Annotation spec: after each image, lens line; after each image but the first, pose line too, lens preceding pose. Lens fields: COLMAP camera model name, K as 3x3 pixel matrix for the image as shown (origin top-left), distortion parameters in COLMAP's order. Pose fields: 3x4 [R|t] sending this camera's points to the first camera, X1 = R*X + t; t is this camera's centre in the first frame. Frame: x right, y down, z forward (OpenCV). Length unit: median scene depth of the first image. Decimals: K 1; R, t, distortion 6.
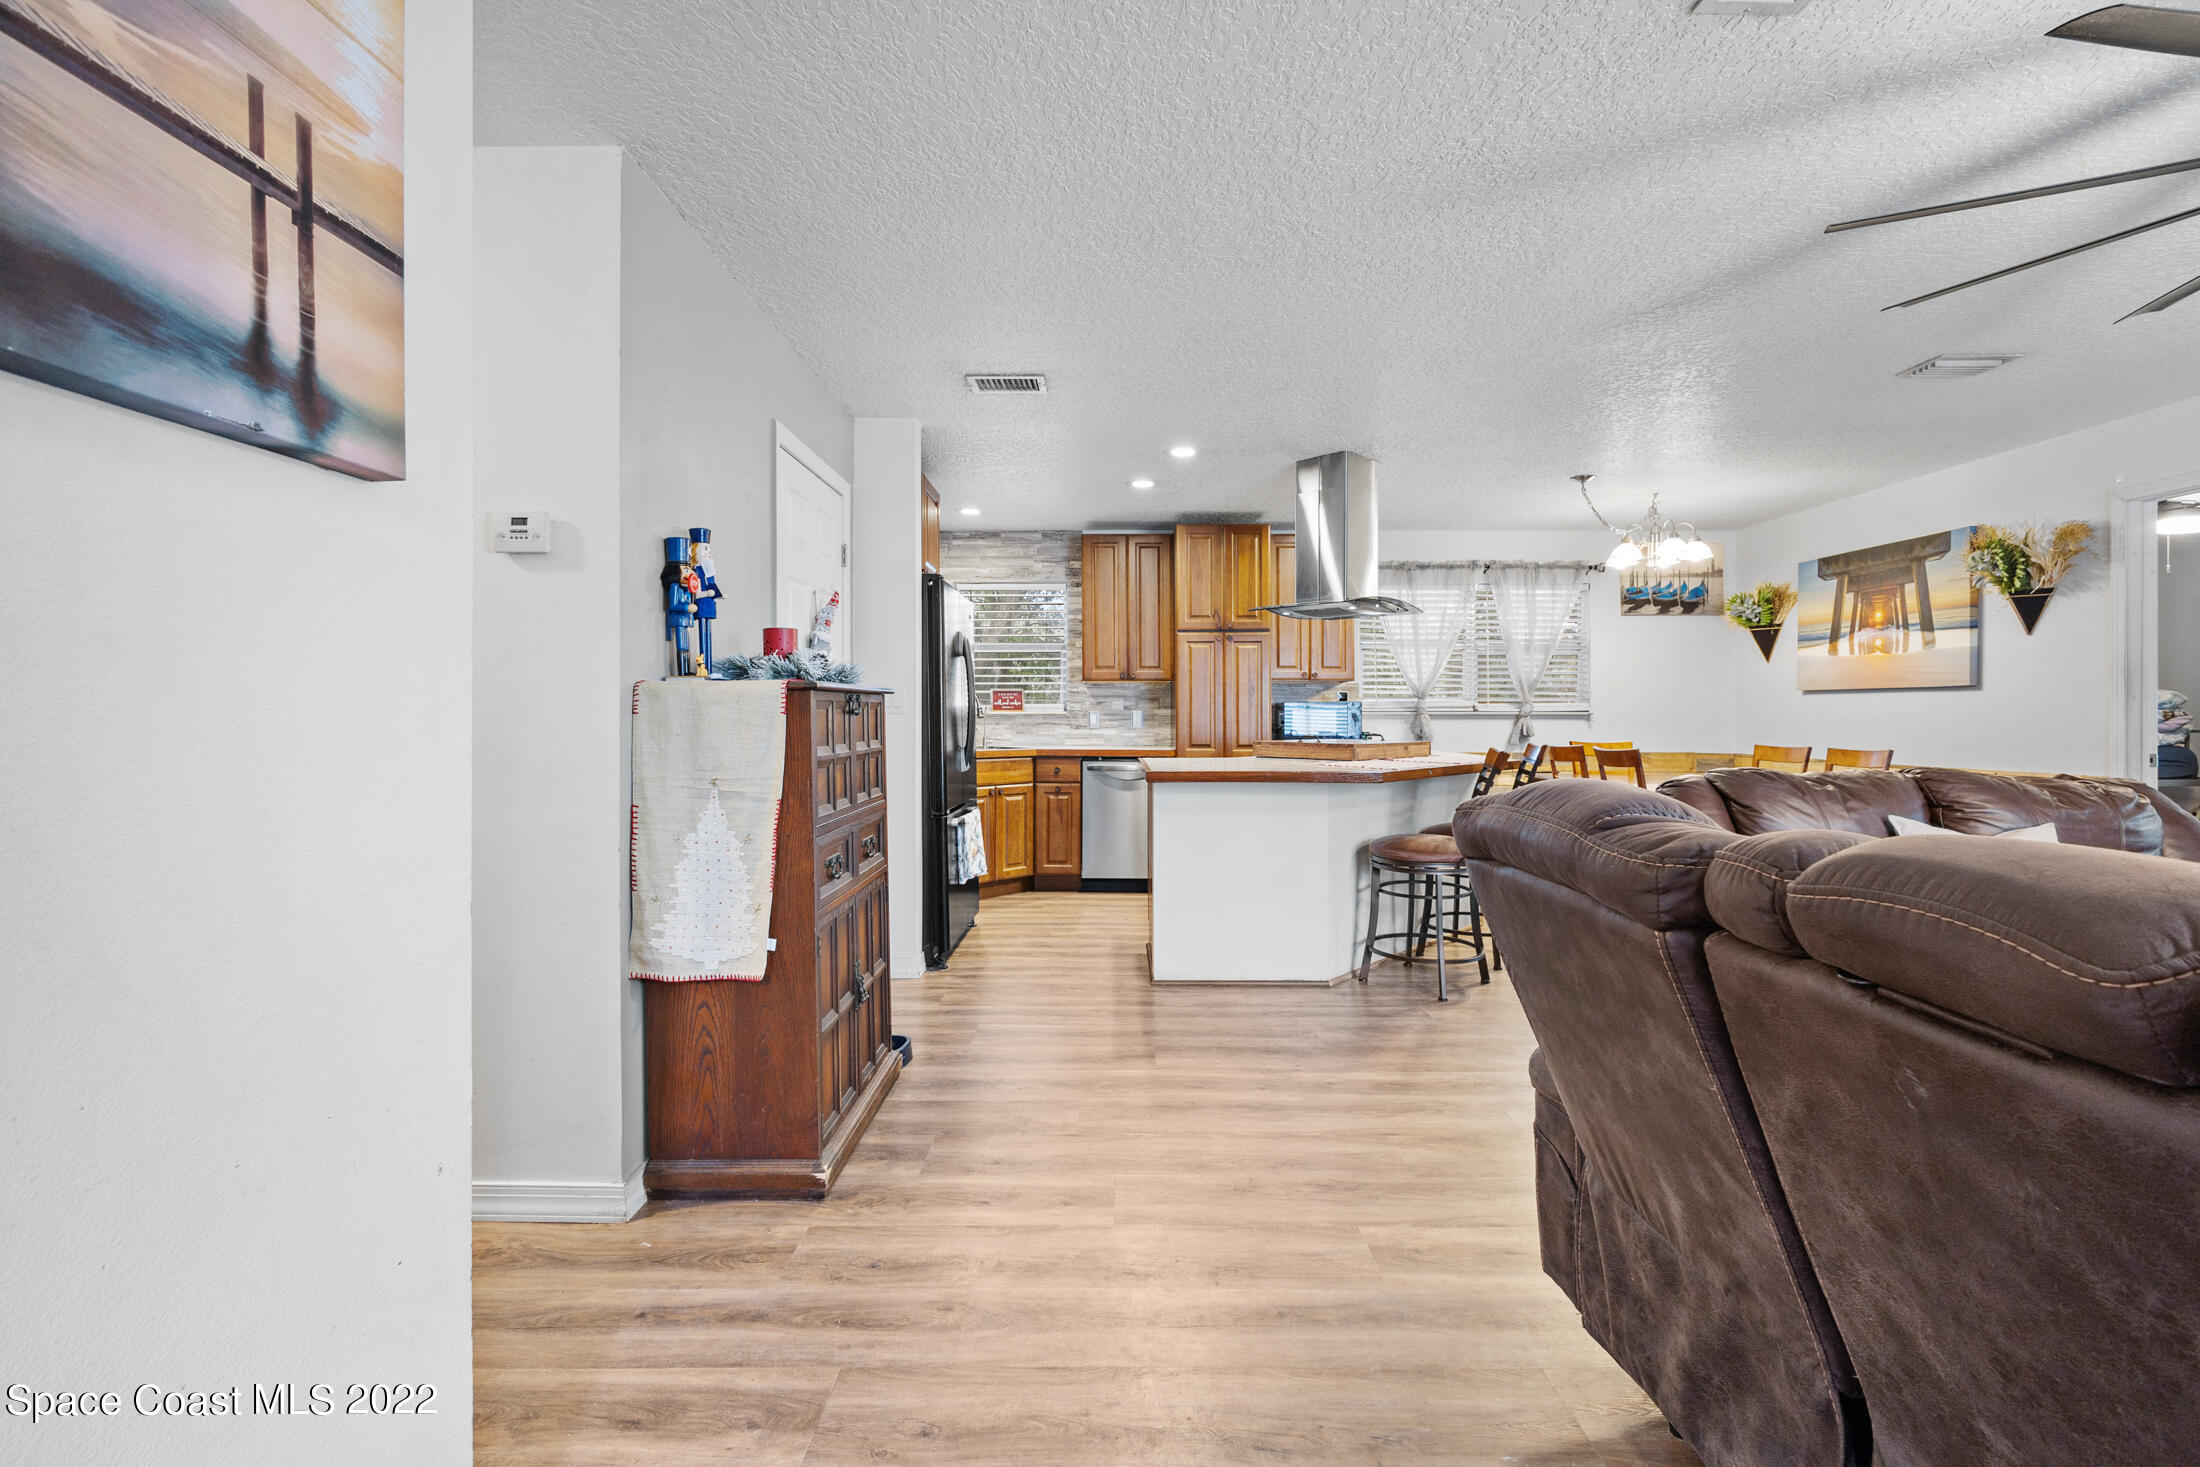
lens RADIAL K [[943.0, 0, 1113.7], [0, 943.0, 717.7], [0, 0, 1]] dist [-0.007271, 0.001810]
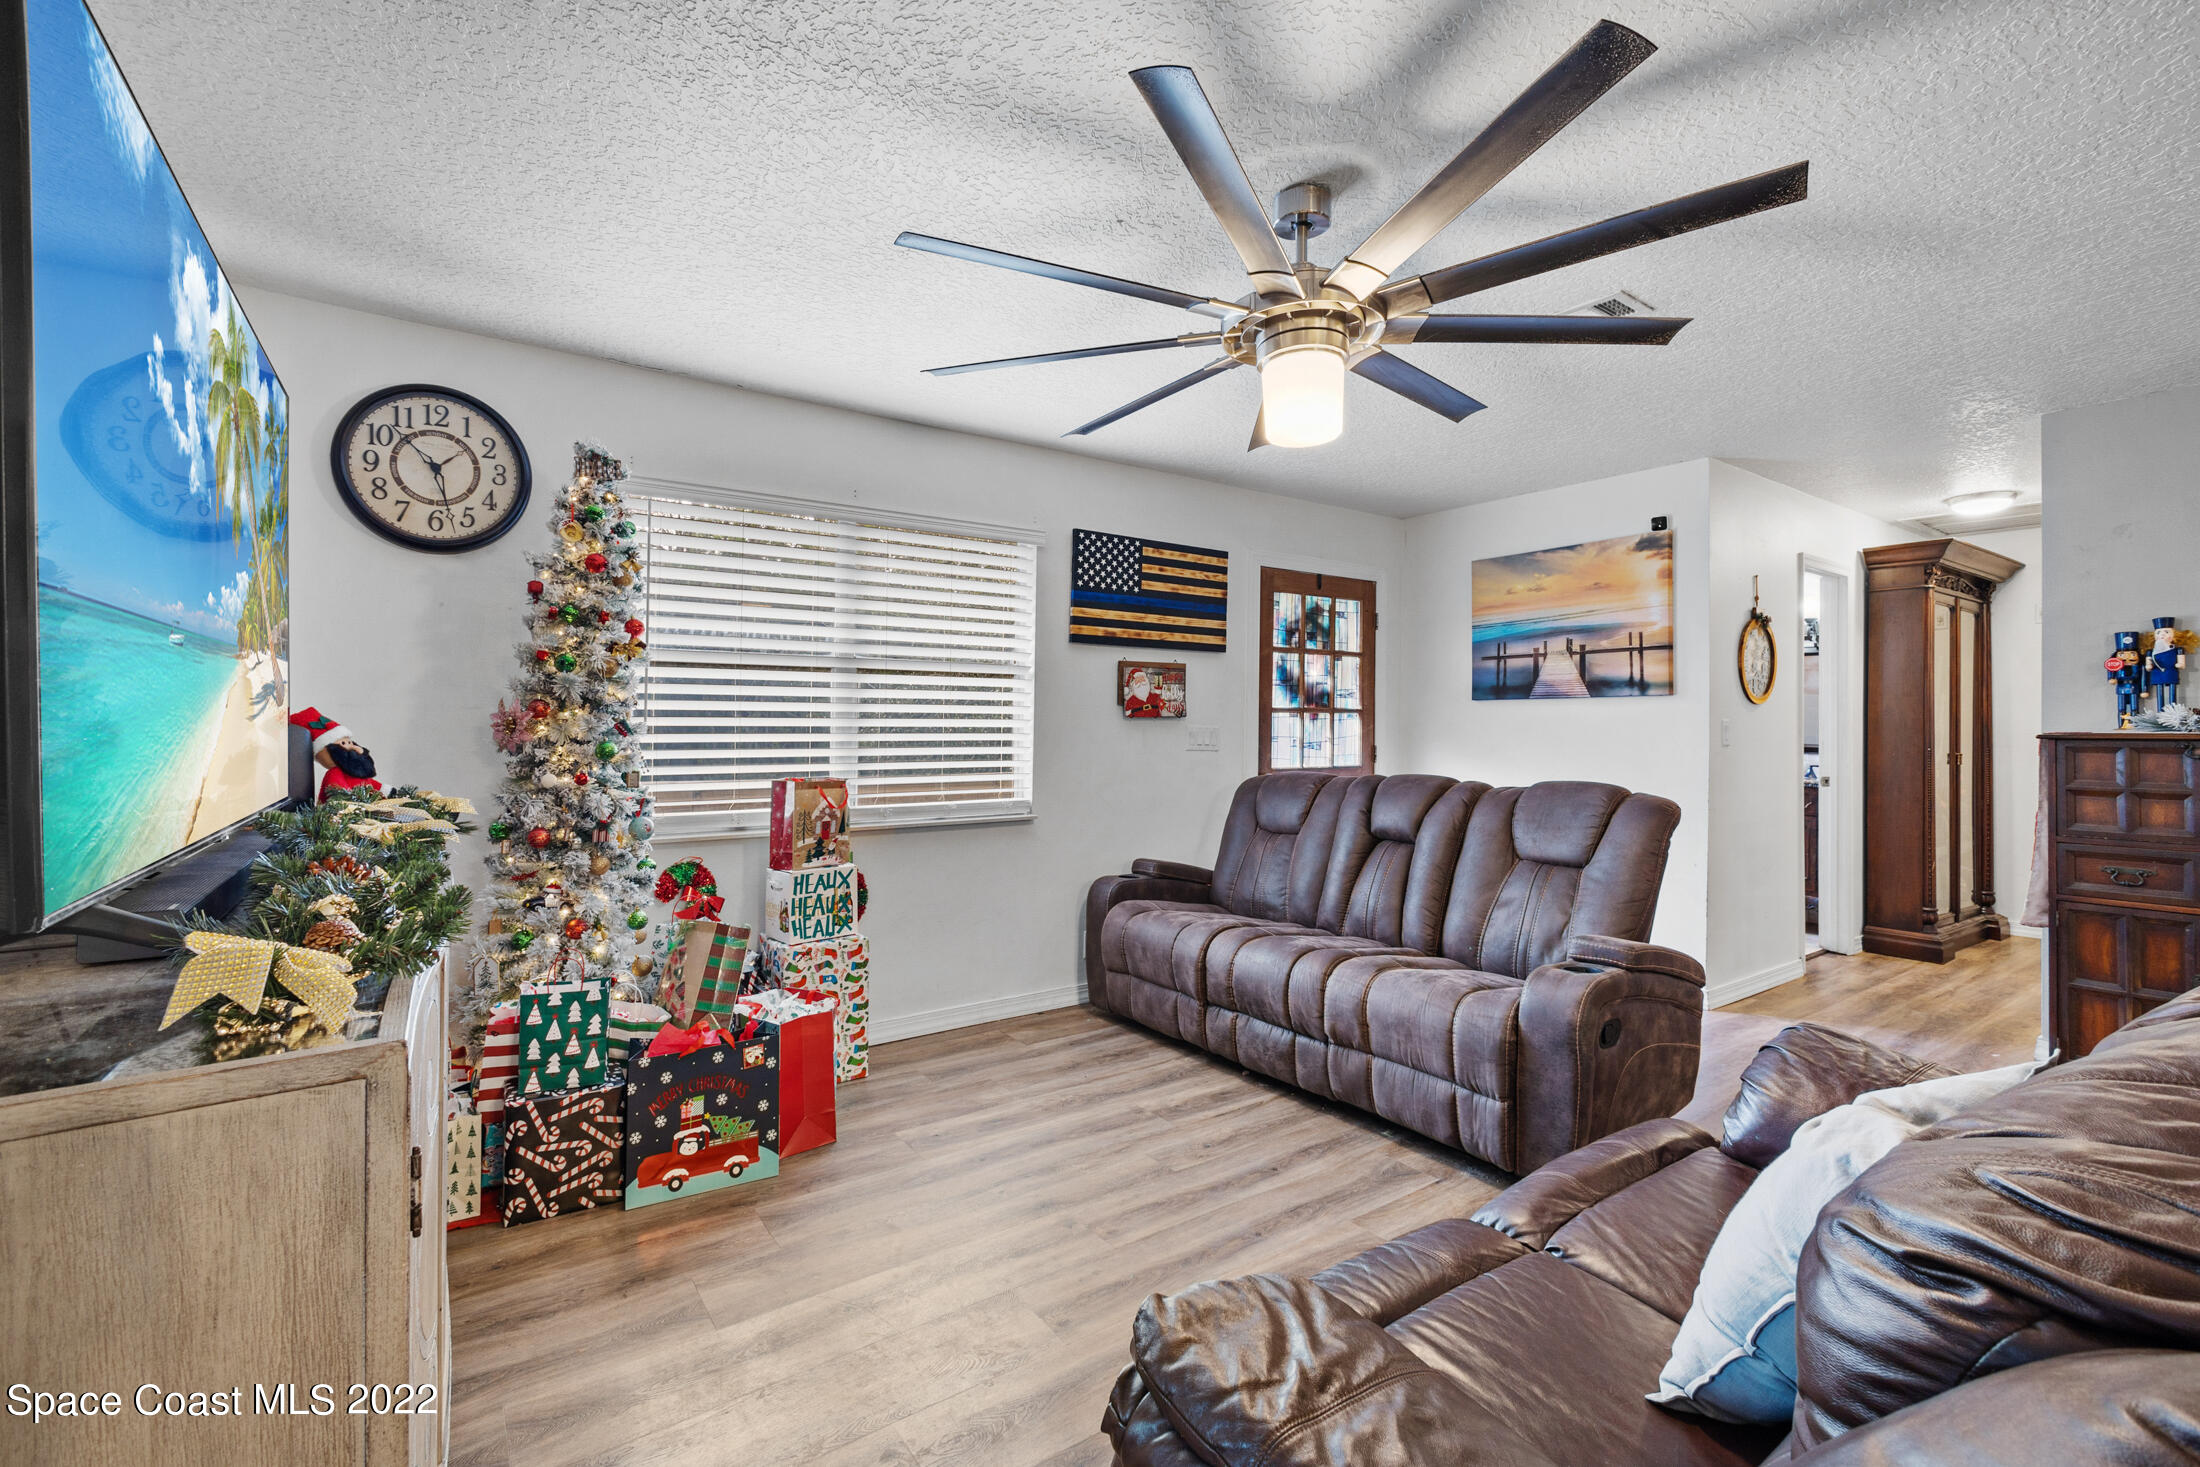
lens RADIAL K [[943.0, 0, 1085.2], [0, 943.0, 720.6], [0, 0, 1]] dist [-0.007271, 0.001810]
pose [[-0.824430, -0.005984, -0.565932, 0.642009], [-0.005357, 0.999982, -0.002770, -0.018759], [0.565938, 0.000748, -0.824447, 0.501157]]
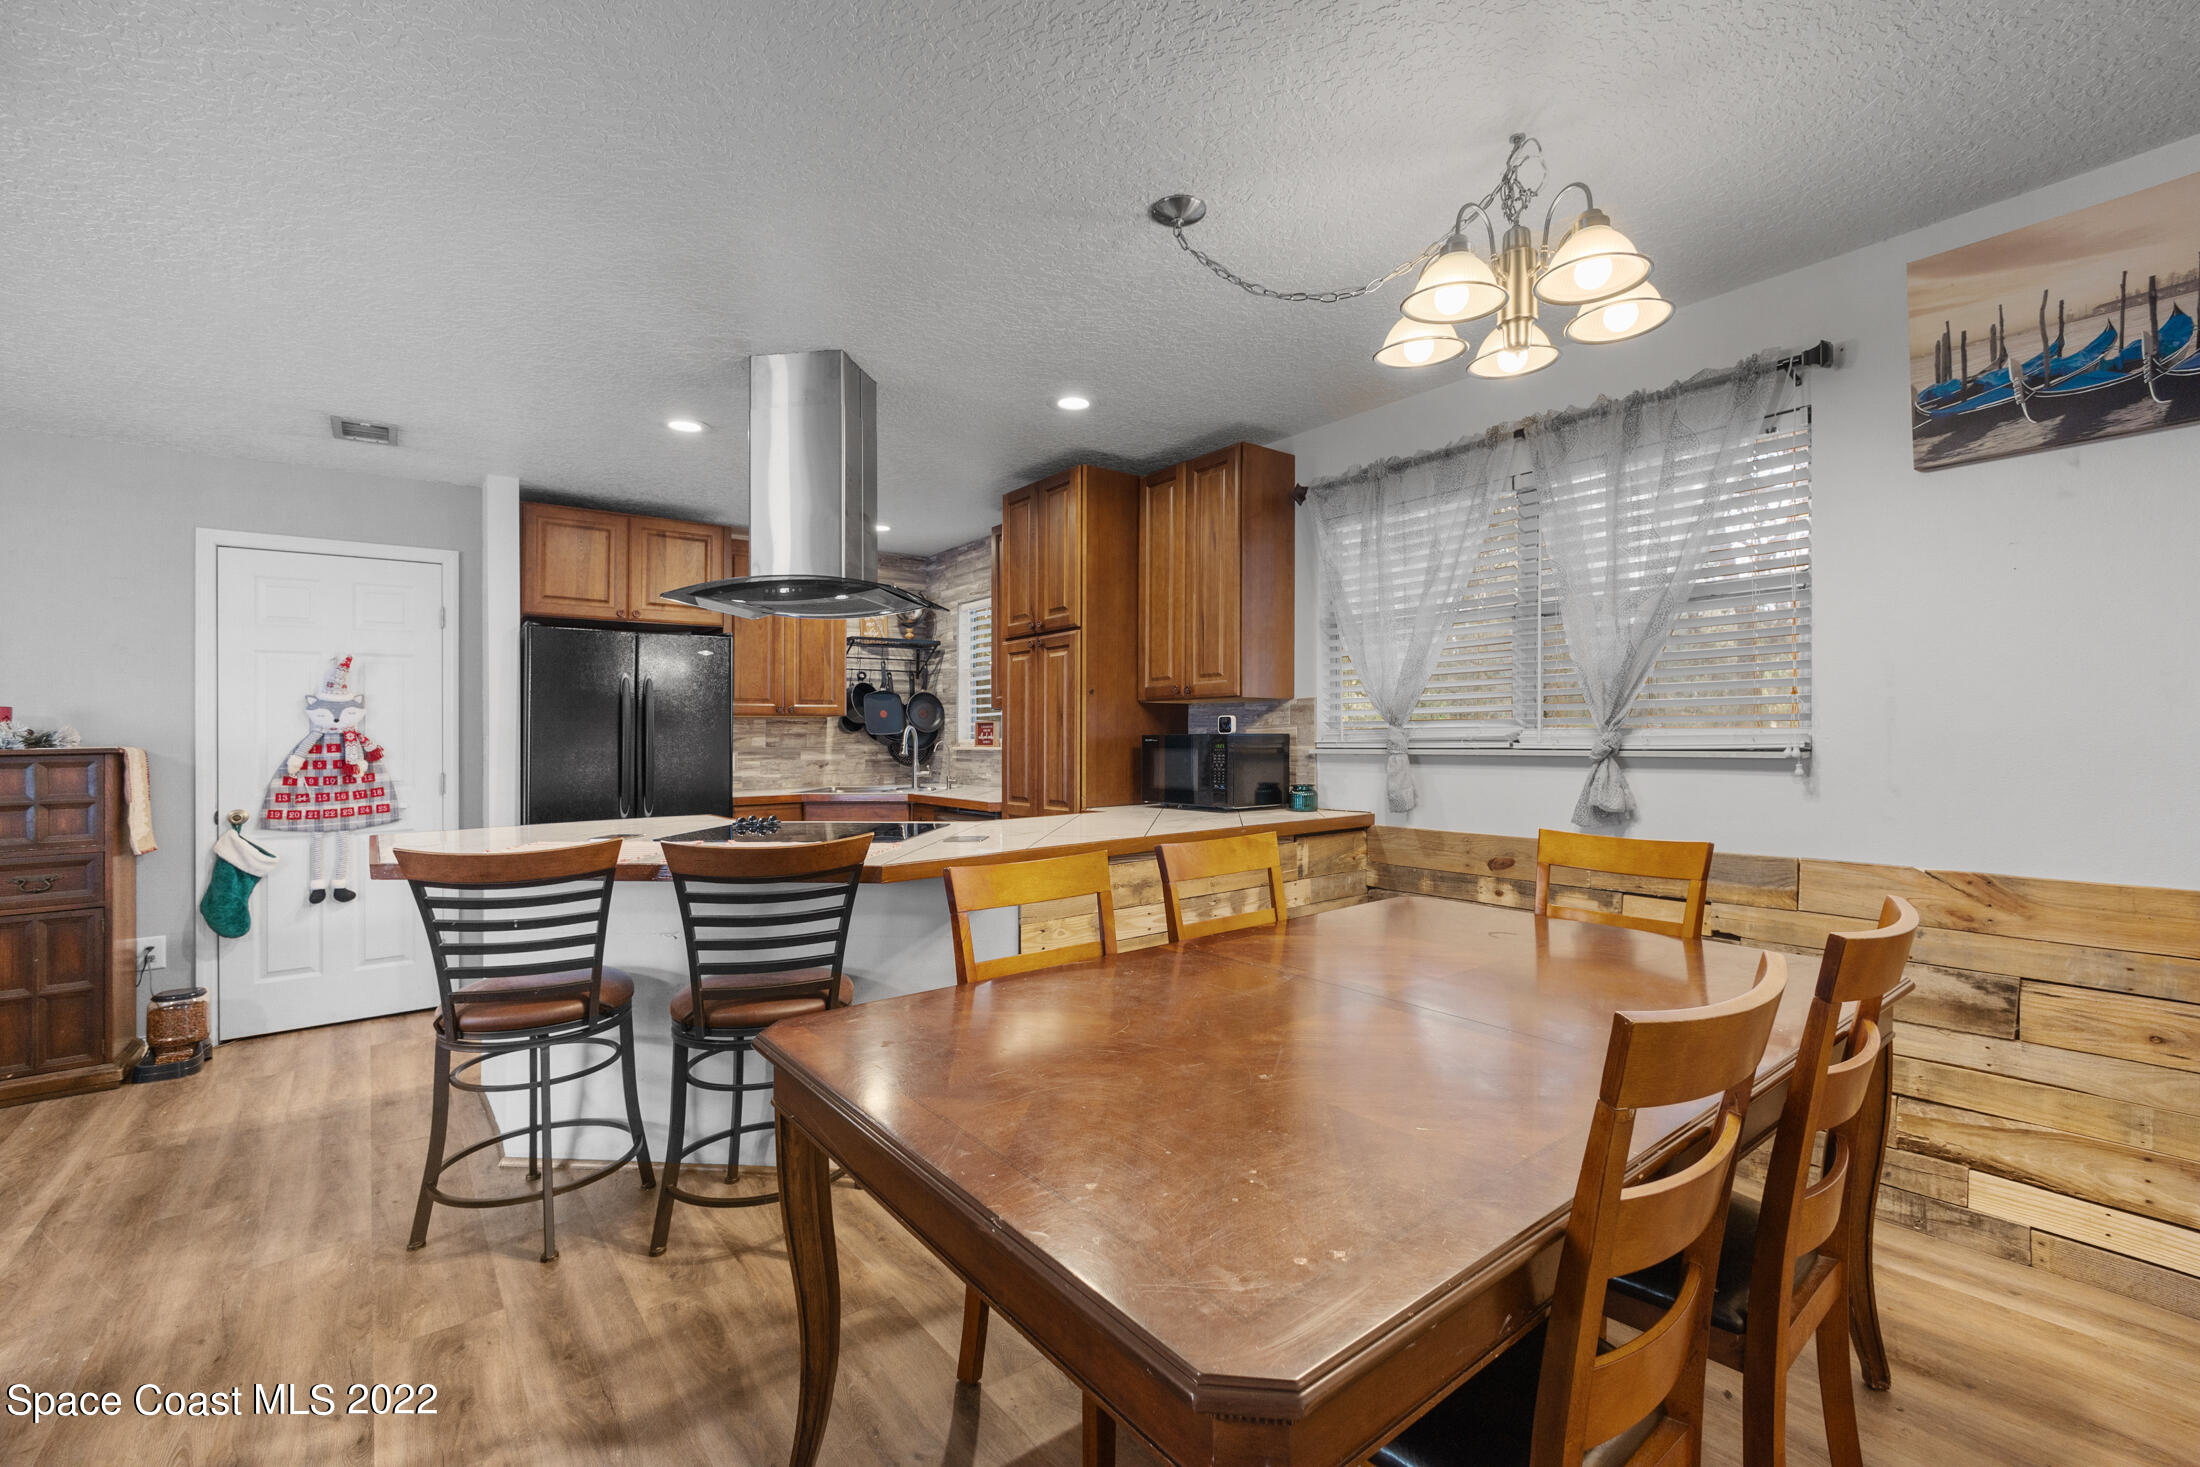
lens RADIAL K [[943.0, 0, 1109.5], [0, 943.0, 720.5], [0, 0, 1]] dist [-0.007271, 0.001810]
pose [[0.611788, -0.019409, -0.790784, 0.697686], [0.011284, 0.999811, -0.015809, -0.017299], [0.790941, 0.000749, 0.611892, 0.616628]]
